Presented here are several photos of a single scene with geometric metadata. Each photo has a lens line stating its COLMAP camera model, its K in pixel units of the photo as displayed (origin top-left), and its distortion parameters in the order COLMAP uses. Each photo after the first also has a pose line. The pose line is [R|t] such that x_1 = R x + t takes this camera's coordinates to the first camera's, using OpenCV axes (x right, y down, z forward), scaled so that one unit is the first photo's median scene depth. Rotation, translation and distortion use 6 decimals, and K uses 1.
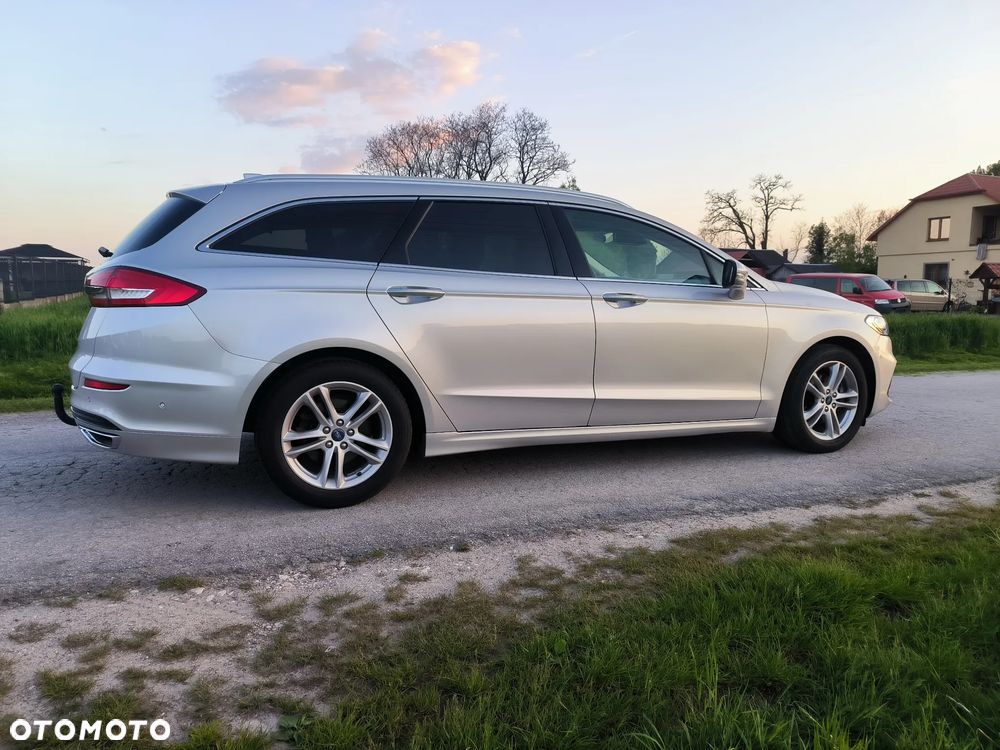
lens RADIAL K [[700.9, 0, 501.7], [0, 700.9, 380.0], [0, 0, 1]] dist [0.002512, 0.001437]
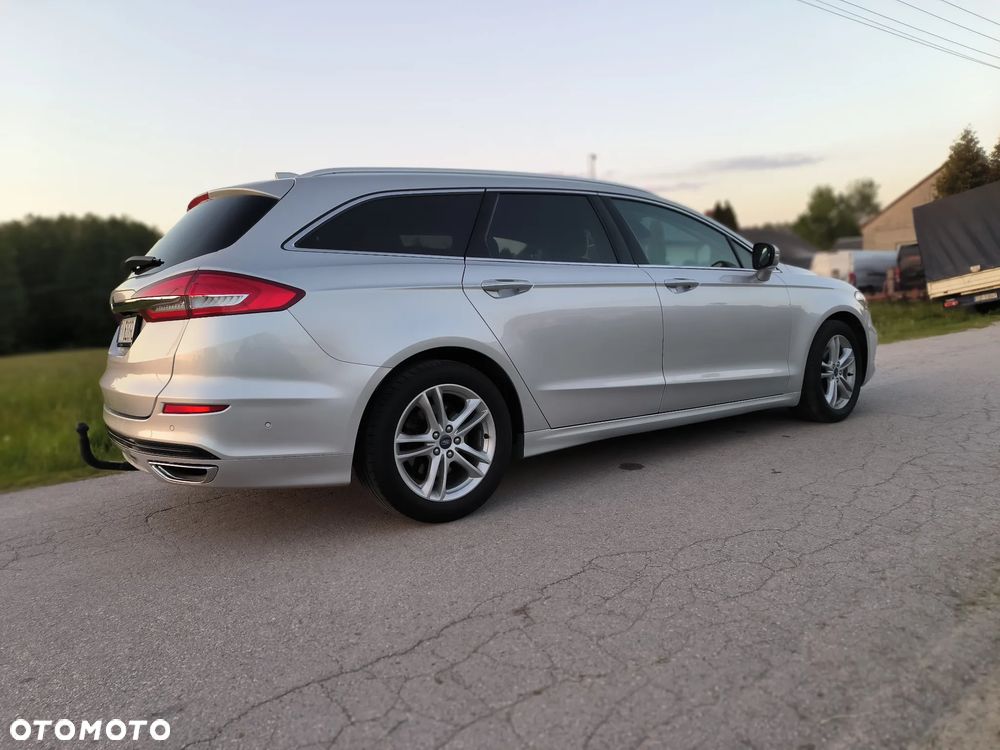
lens RADIAL K [[700.9, 0, 501.1], [0, 700.9, 376.8], [0, 0, 1]] dist [0.002512, 0.001437]
pose [[0.975113, -0.085252, 0.204663, -0.325553], [0.092426, 0.995387, -0.025734, 0.022305], [-0.201525, 0.044010, 0.978494, 0.071139]]
